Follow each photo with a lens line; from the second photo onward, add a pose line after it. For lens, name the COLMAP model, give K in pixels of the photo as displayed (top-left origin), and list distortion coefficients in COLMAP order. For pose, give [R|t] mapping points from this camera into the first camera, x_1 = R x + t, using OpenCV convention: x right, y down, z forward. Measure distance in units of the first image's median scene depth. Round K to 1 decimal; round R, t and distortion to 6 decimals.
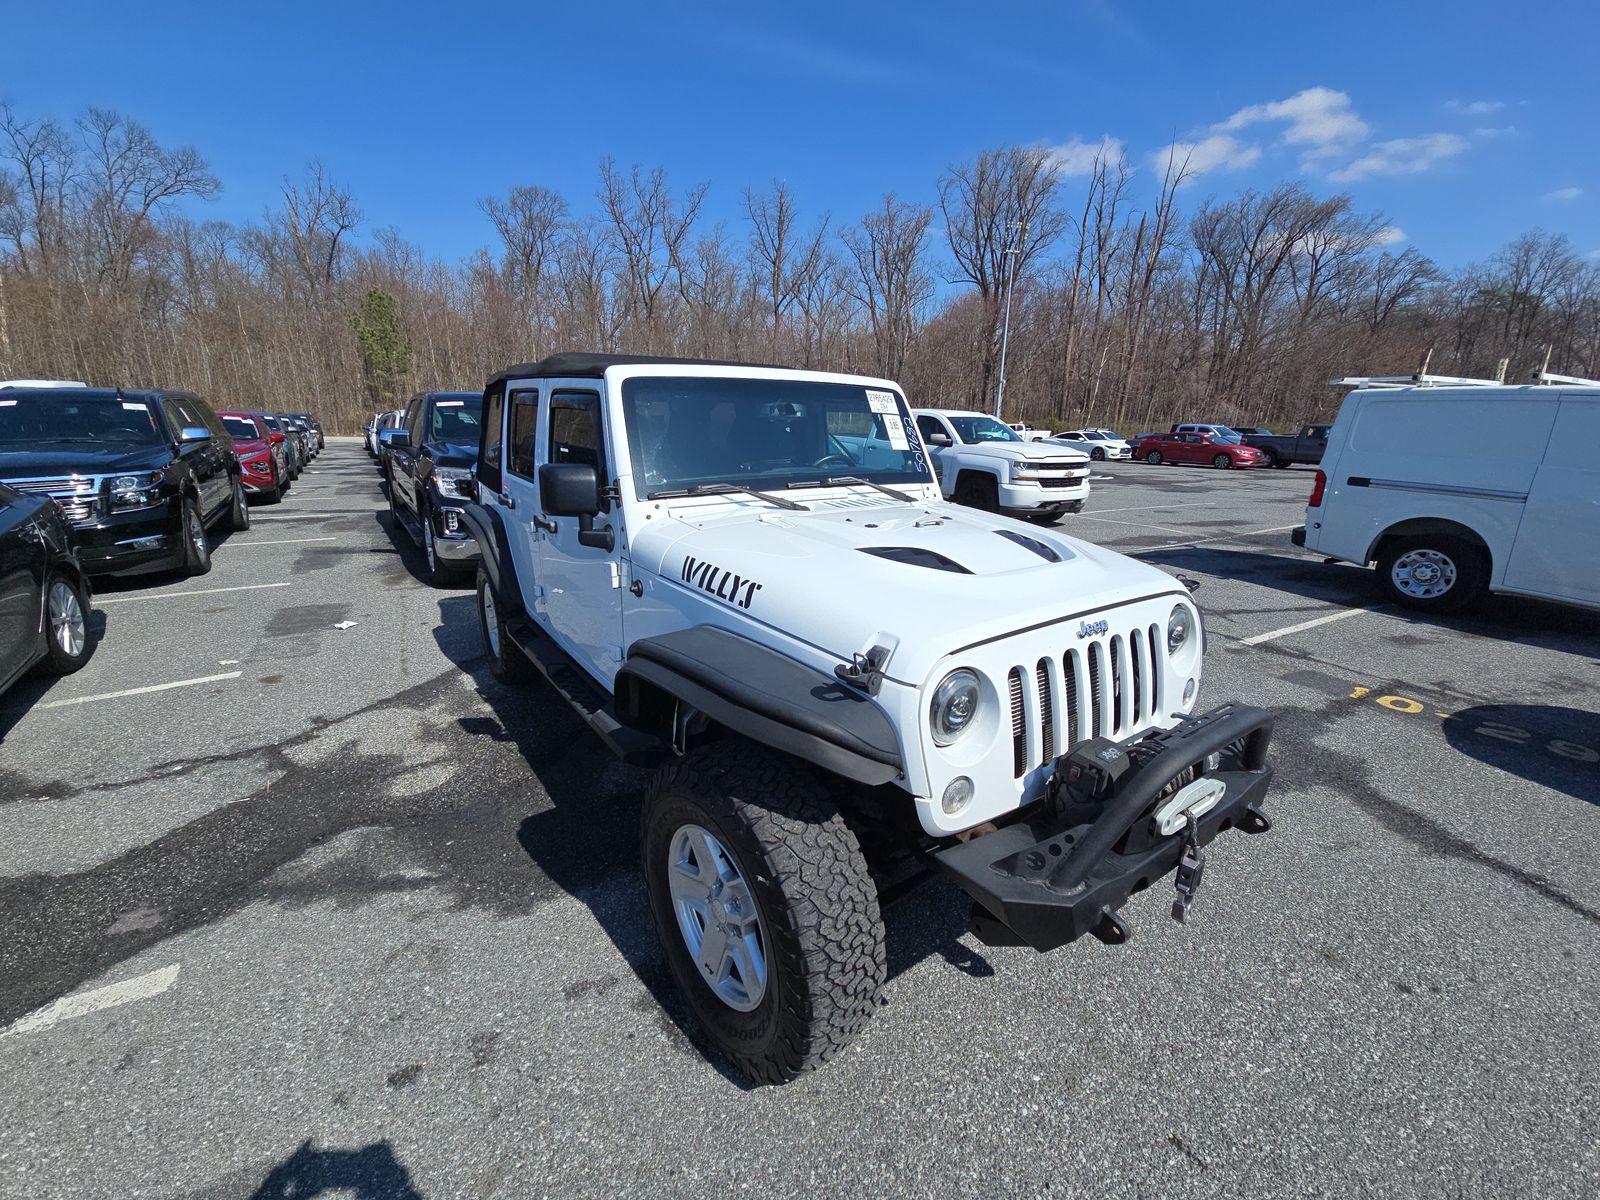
lens RADIAL K [[642.4, 0, 800.0], [0, 642.4, 600.0], [0, 0, 1]] dist [0.014326, -0.010053]
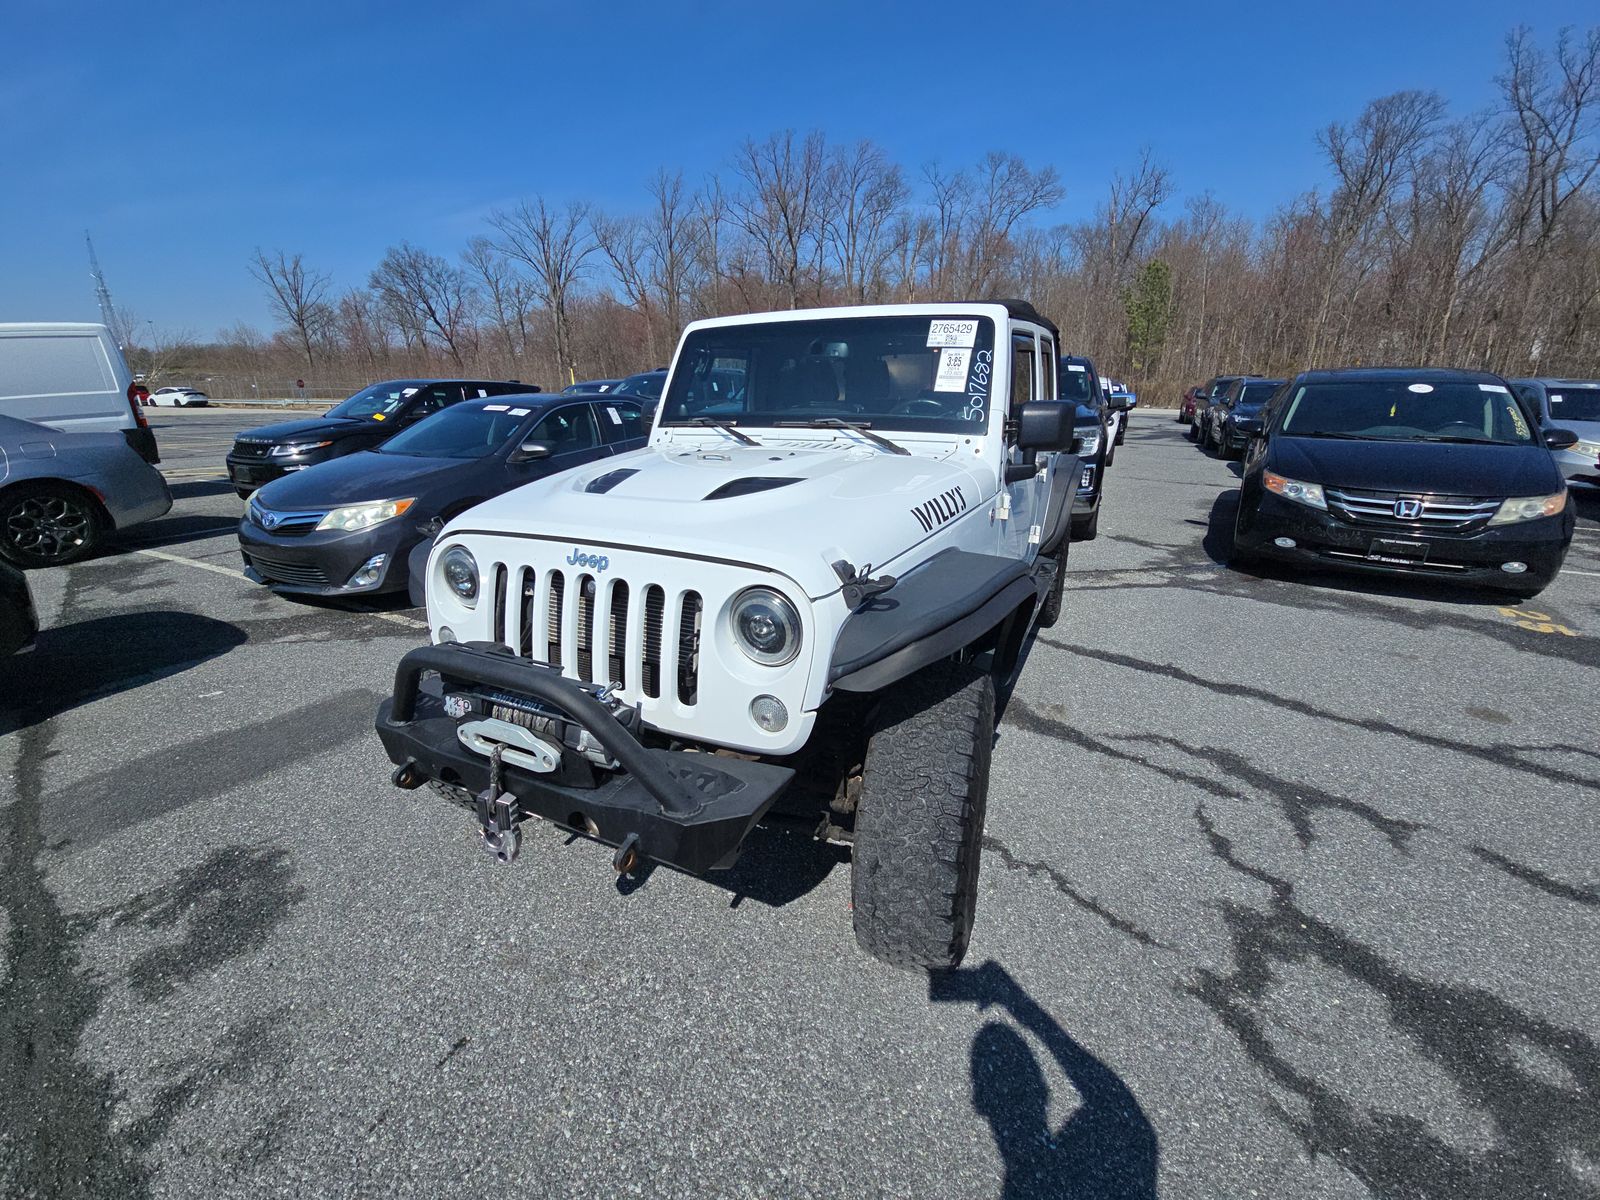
lens RADIAL K [[650.8, 0, 800.0], [0, 650.8, 600.0], [0, 0, 1]] dist [0.014266, -0.010477]
pose [[0.502759, 0.252775, -0.826643, 0.199339], [-0.222860, 0.961866, 0.158582, -0.017000], [0.835205, 0.104497, 0.539920, 0.104807]]
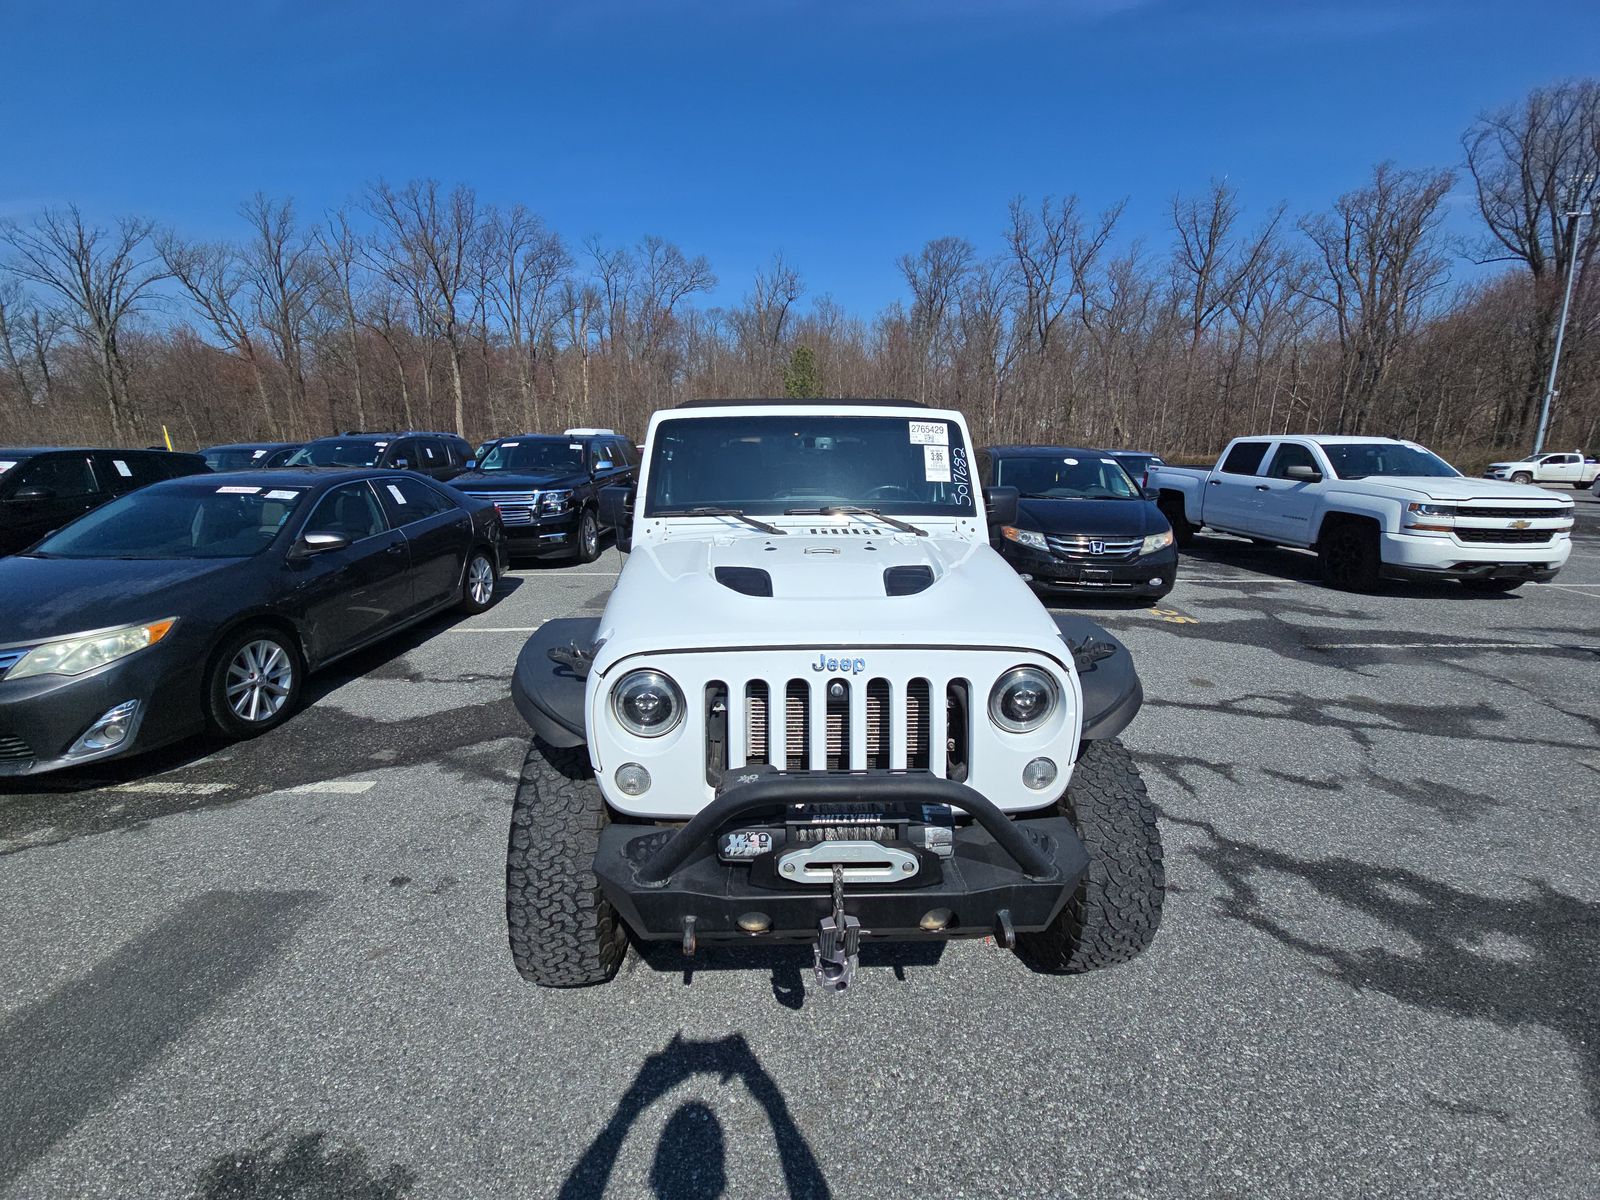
lens RADIAL K [[646.2, 0, 800.4], [0, 646.2, 602.4], [0, 0, 1]] dist [0.013406, -0.009093]
pose [[0.842110, 0.112987, -0.527337, 0.127106], [-0.136365, 0.990643, -0.005507, -0.004806], [0.521780, 0.076548, 0.849639, 0.019421]]
